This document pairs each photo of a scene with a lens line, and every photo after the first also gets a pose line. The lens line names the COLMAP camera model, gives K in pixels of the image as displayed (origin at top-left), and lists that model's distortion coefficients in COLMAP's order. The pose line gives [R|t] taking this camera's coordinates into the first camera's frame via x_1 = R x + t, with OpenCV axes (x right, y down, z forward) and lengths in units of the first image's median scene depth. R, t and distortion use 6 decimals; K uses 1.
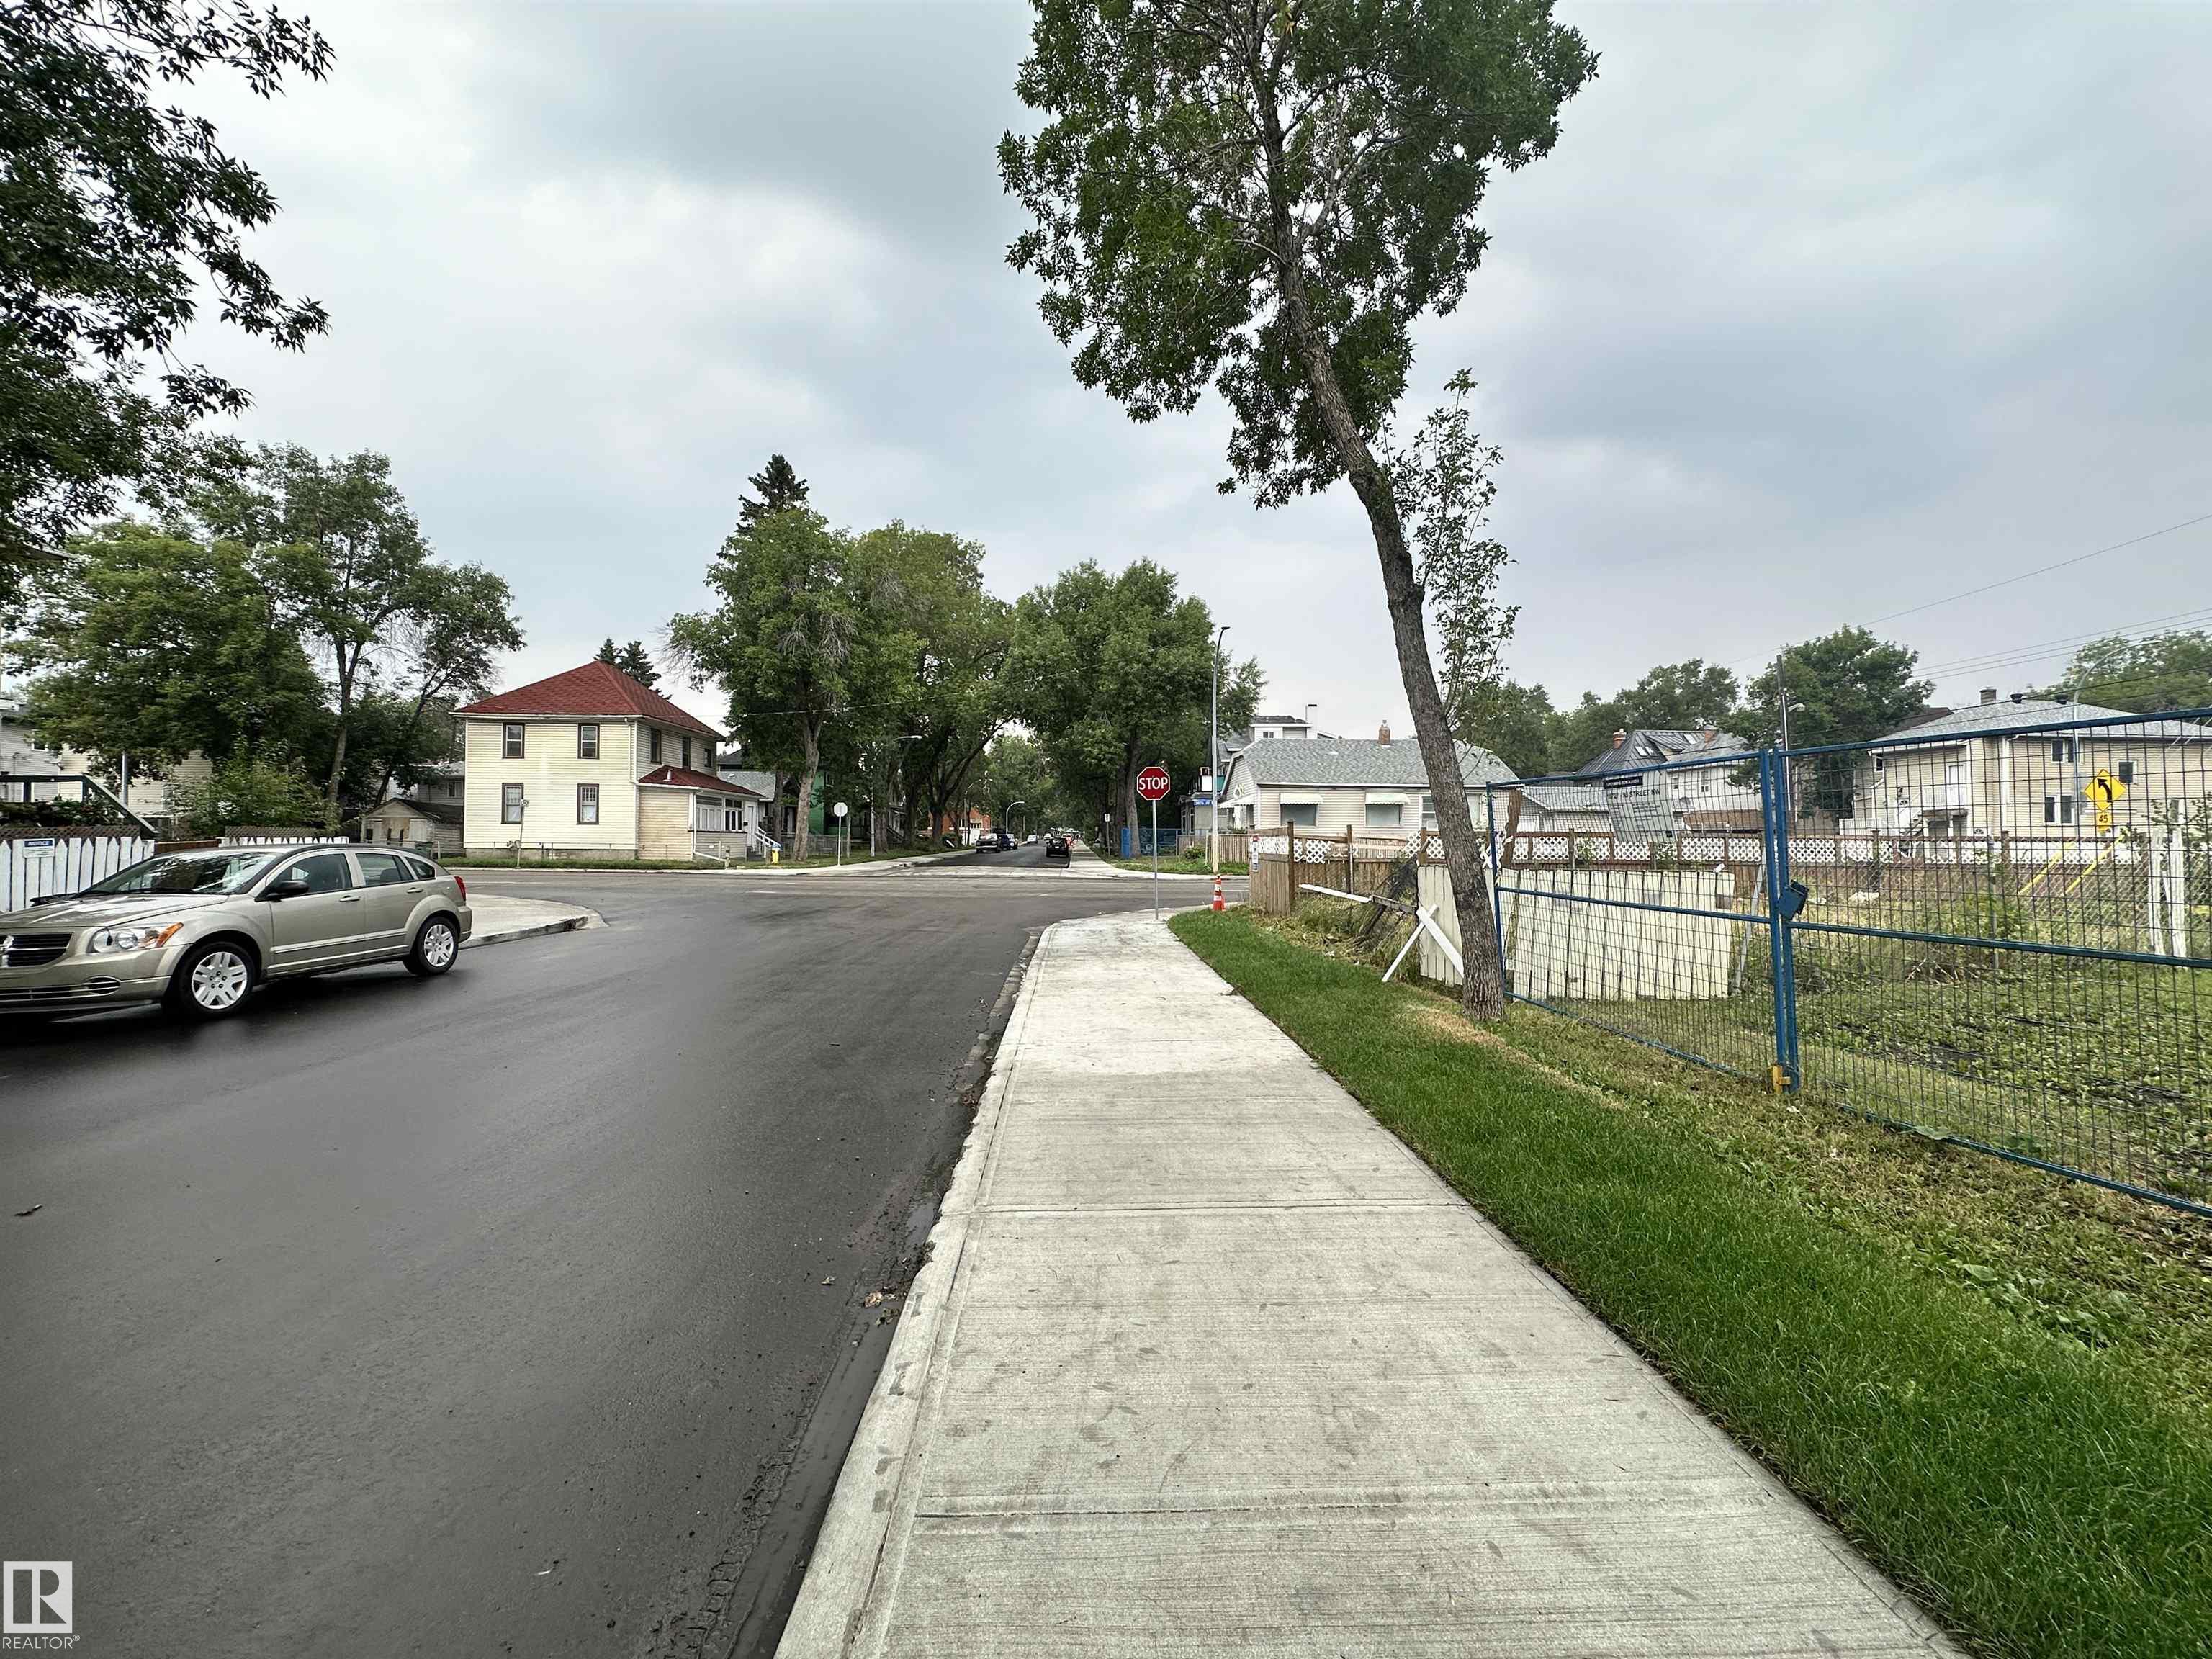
lens RADIAL K [[889.4, 0, 1101.6], [0, 889.4, 825.6], [0, 0, 1]] dist [-0.002665, 0.000251]
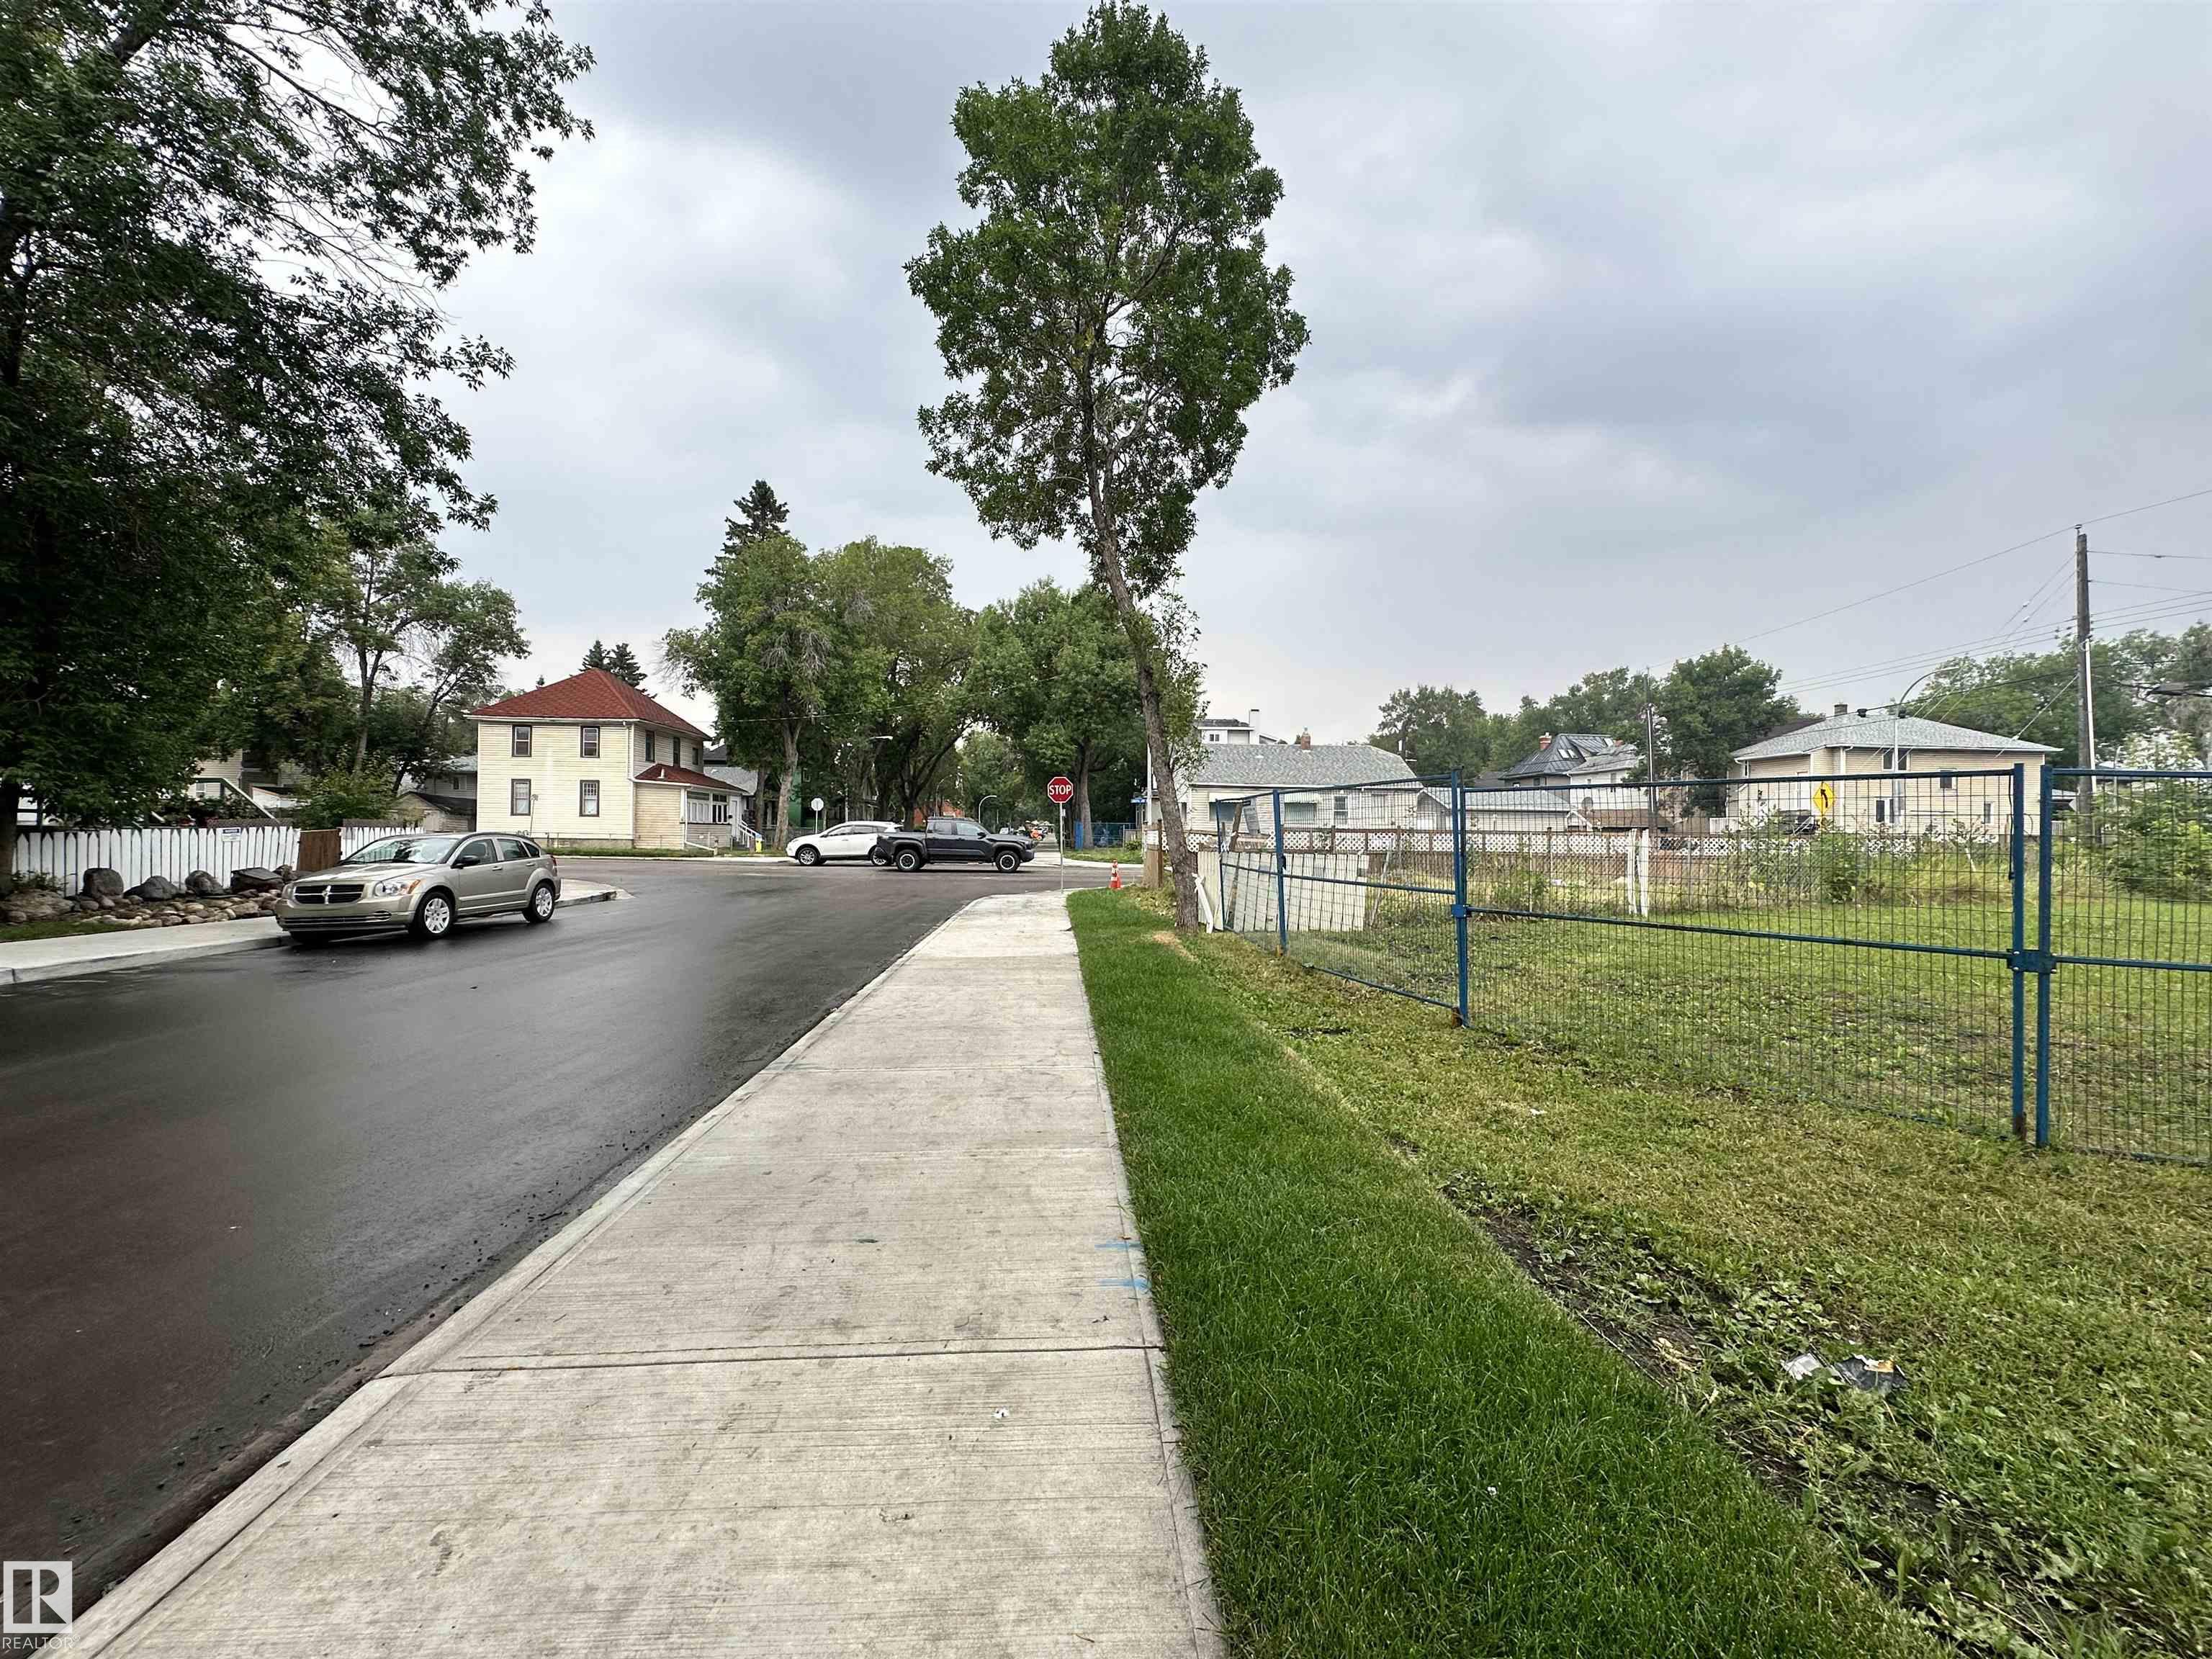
lens RADIAL K [[889.4, 0, 1100.9], [0, 889.4, 831.5], [0, 0, 1]] dist [-0.002665, 0.000251]
pose [[0.999702, 0.005931, 0.023668, 0.036906], [-0.006269, 0.999879, 0.014223, -0.002340], [-0.023580, -0.014367, 0.999619, -0.128733]]
